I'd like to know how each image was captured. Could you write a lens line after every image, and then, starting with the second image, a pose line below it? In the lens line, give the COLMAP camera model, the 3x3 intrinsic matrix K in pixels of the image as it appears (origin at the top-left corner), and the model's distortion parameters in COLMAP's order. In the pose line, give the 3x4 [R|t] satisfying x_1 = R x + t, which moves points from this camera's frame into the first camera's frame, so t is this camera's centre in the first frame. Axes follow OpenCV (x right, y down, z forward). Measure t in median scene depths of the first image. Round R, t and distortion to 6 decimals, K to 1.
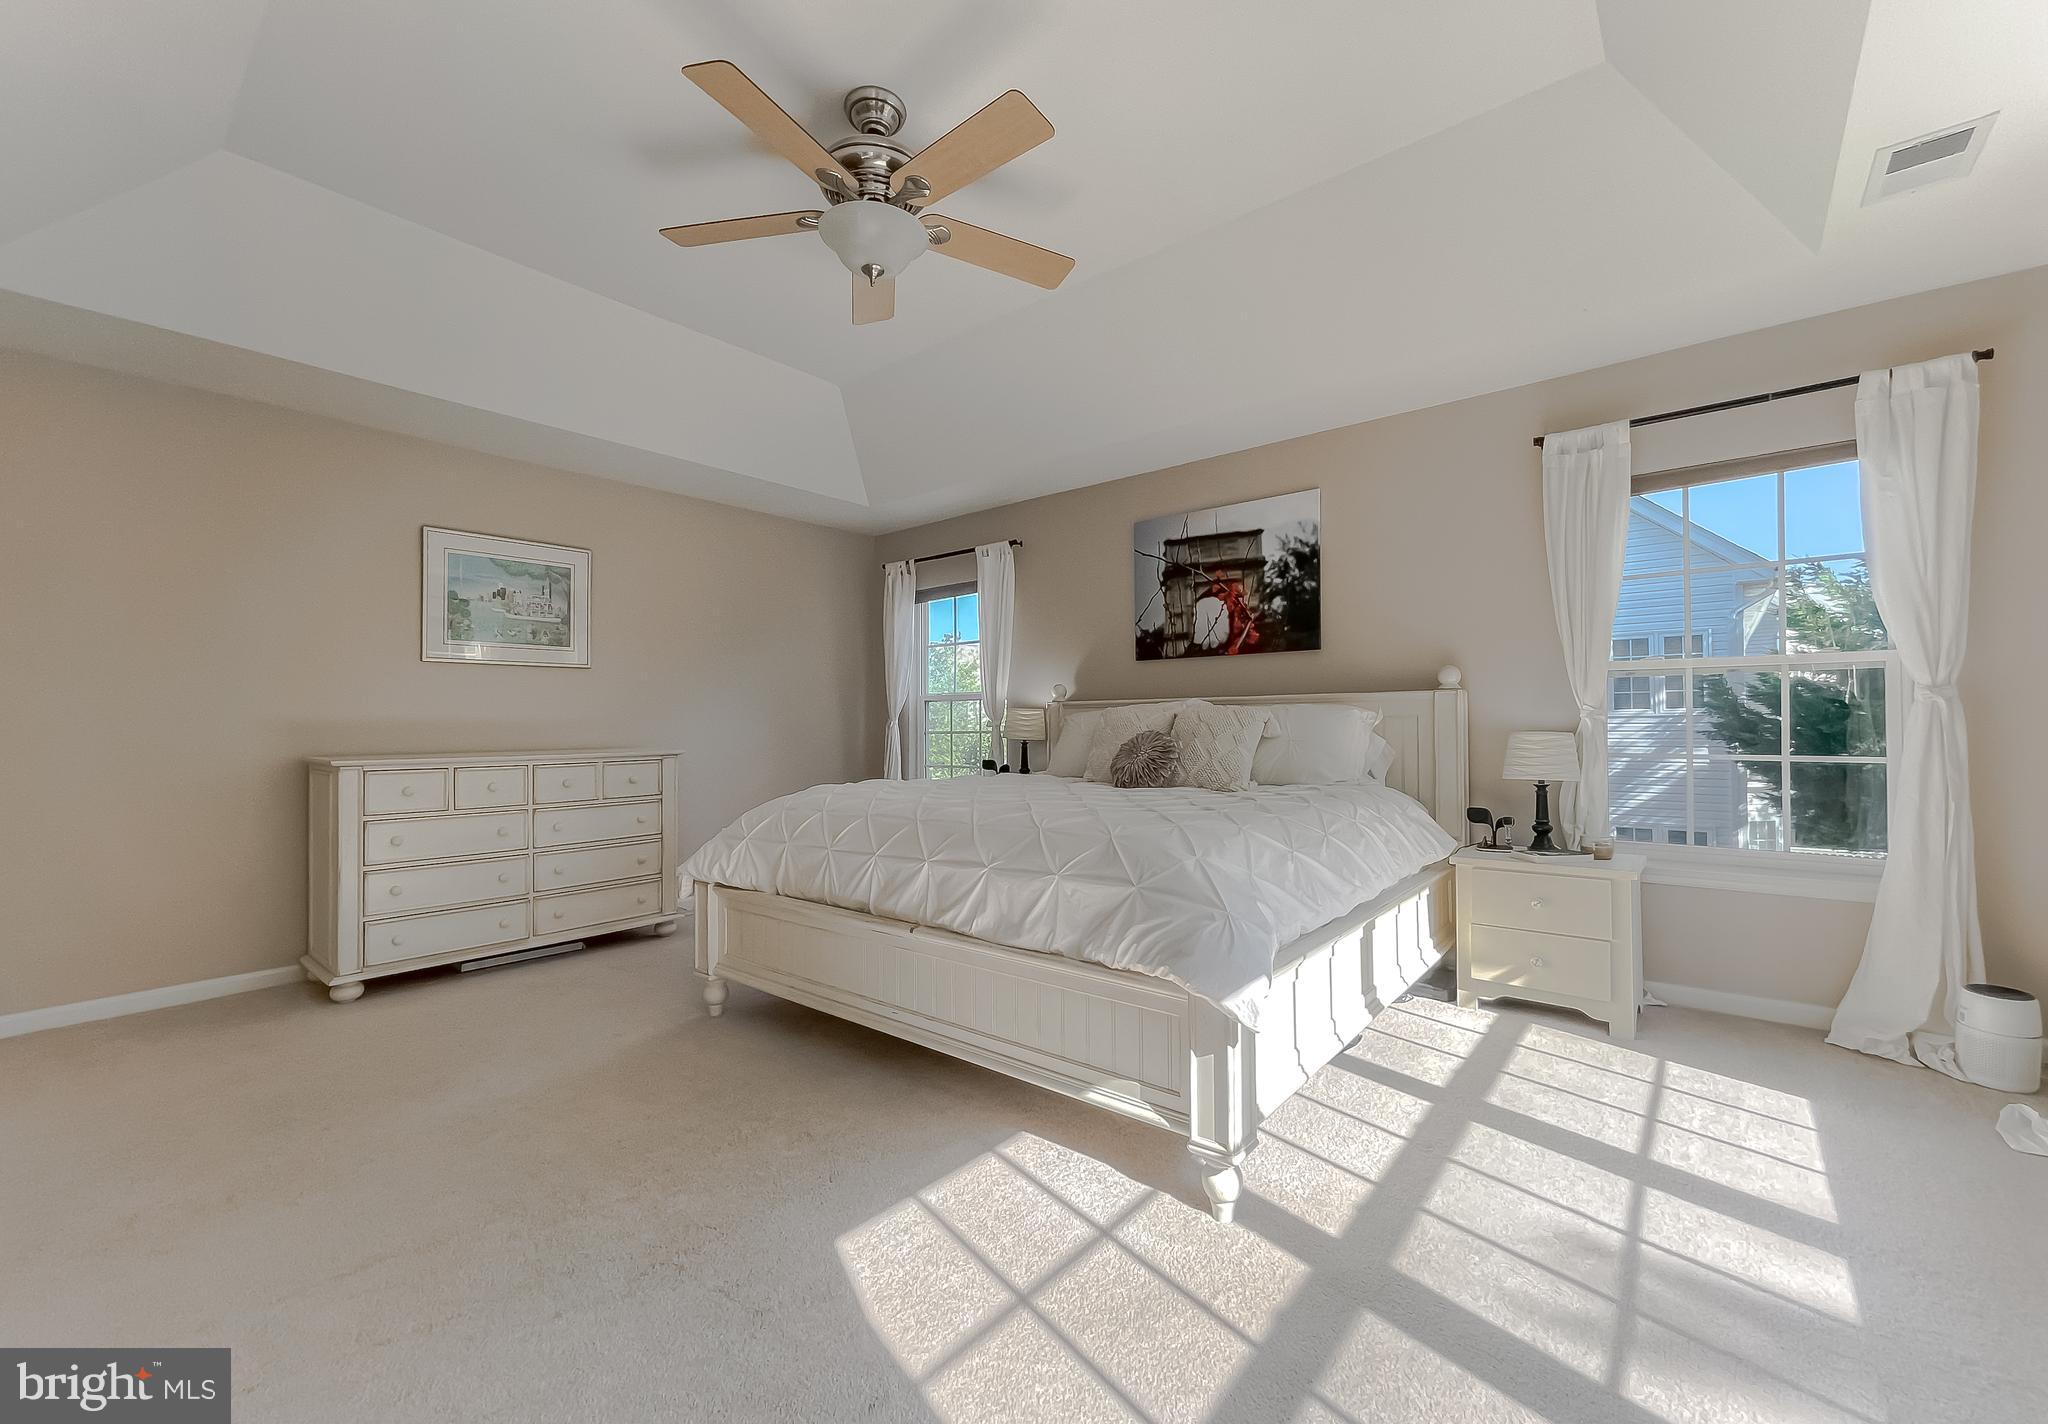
lens RADIAL K [[854.9, 0, 1024.0], [0, 854.9, 712.0], [0, 0, 1]] dist [0.000944, -0.008479]
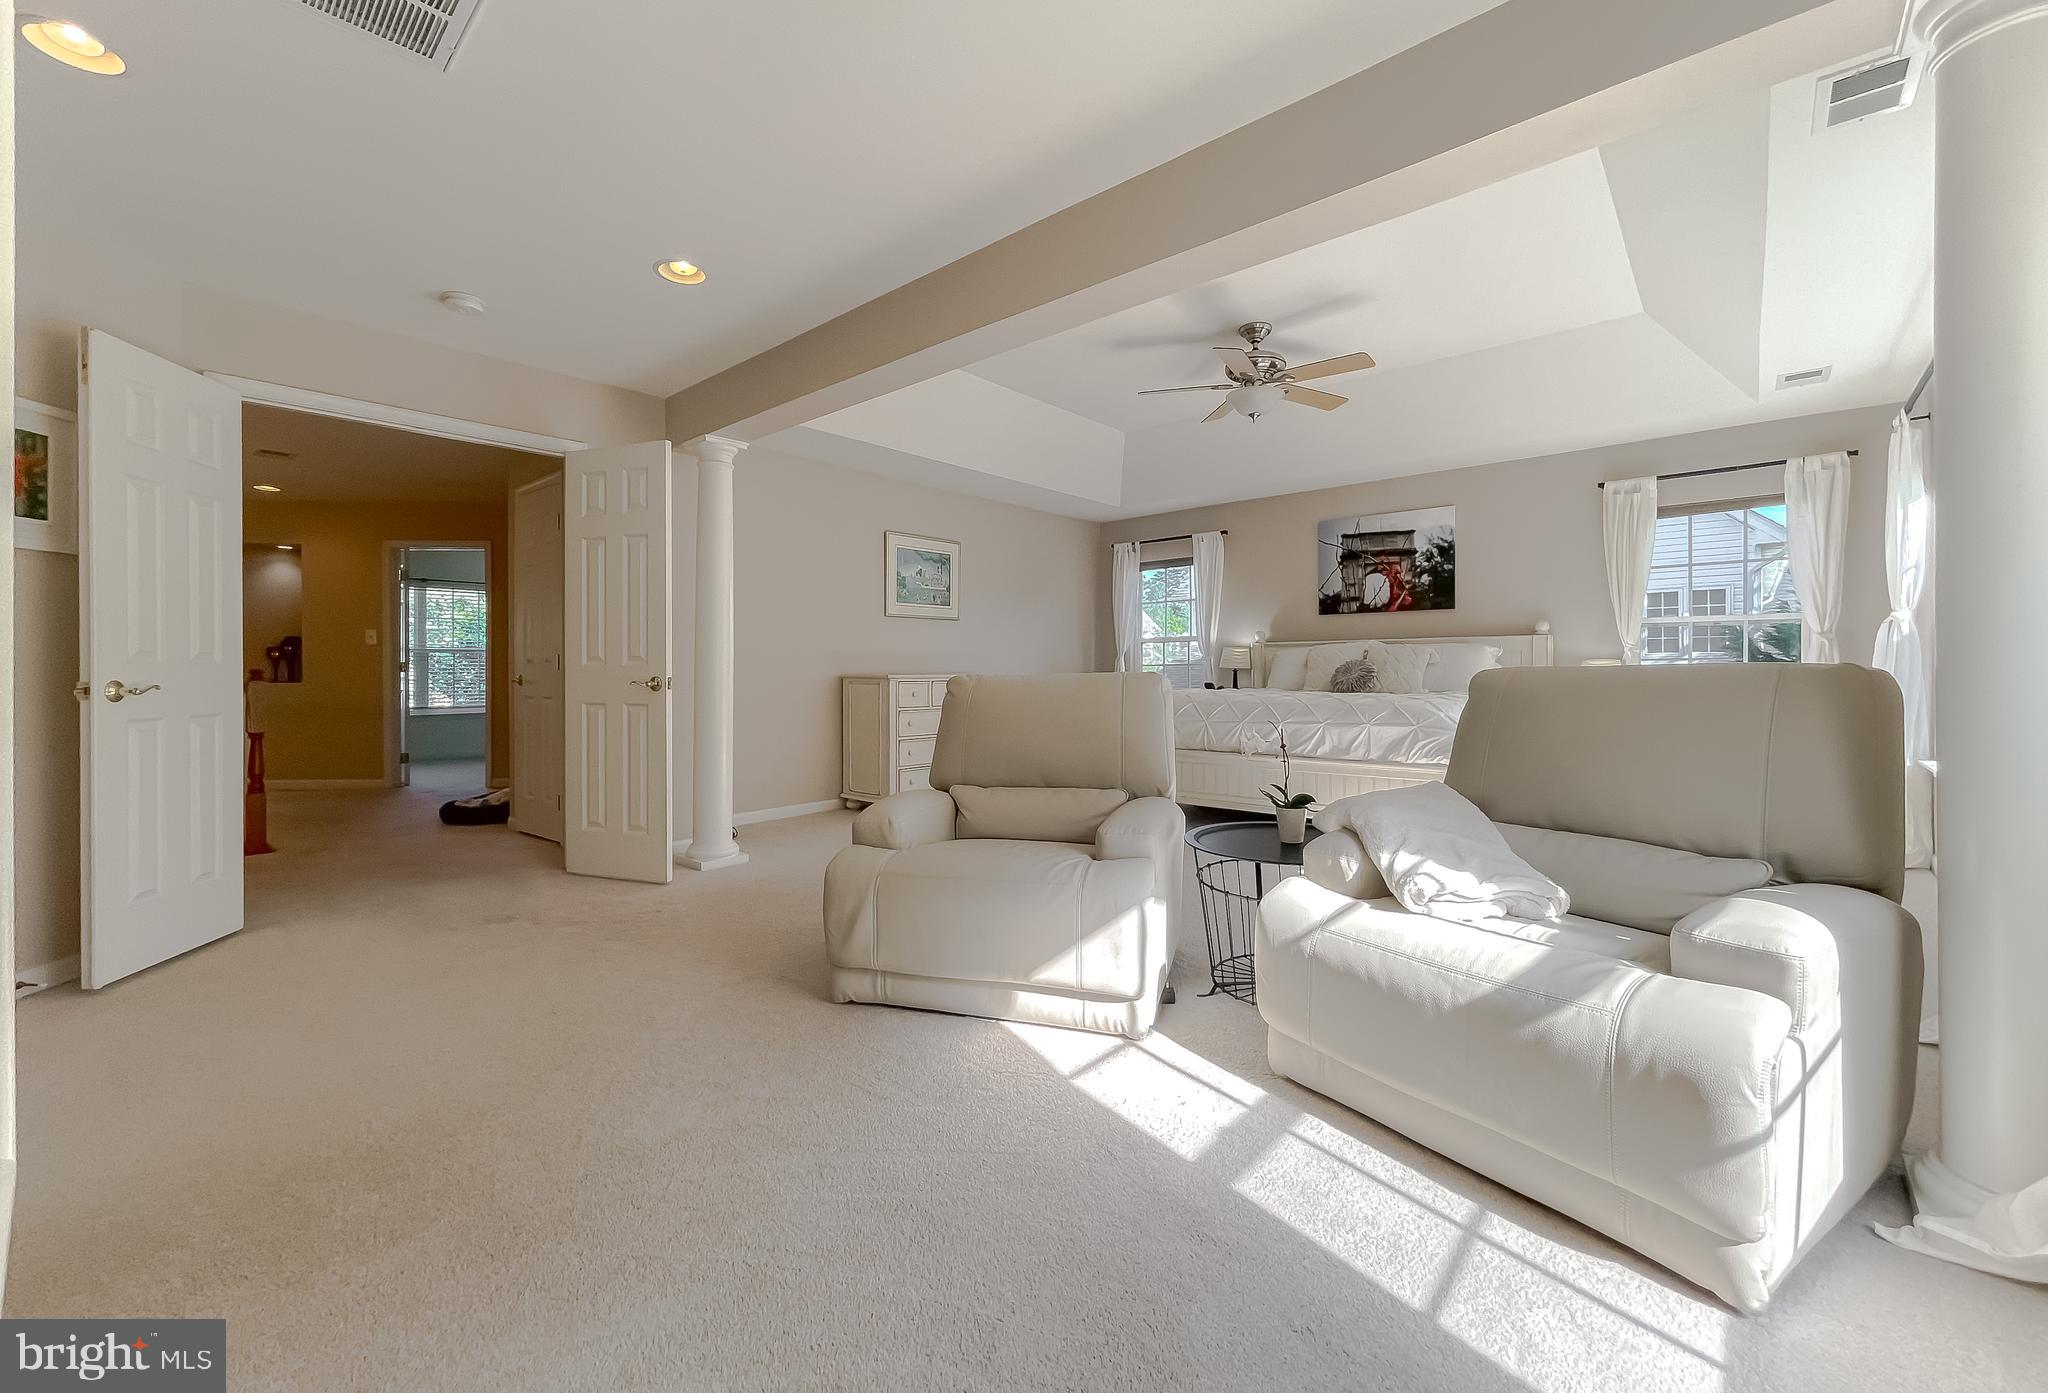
lens RADIAL K [[832.3, 0, 1023.5], [0, 832.3, 664.5], [0, 0, 1]] dist [-0.021430, 0.000106]
pose [[0.998912, 0.003115, -0.046530, -0.344652], [-0.002688, 0.999954, 0.009235, 0.015499], [0.046557, -0.009099, 0.998874, -0.508157]]
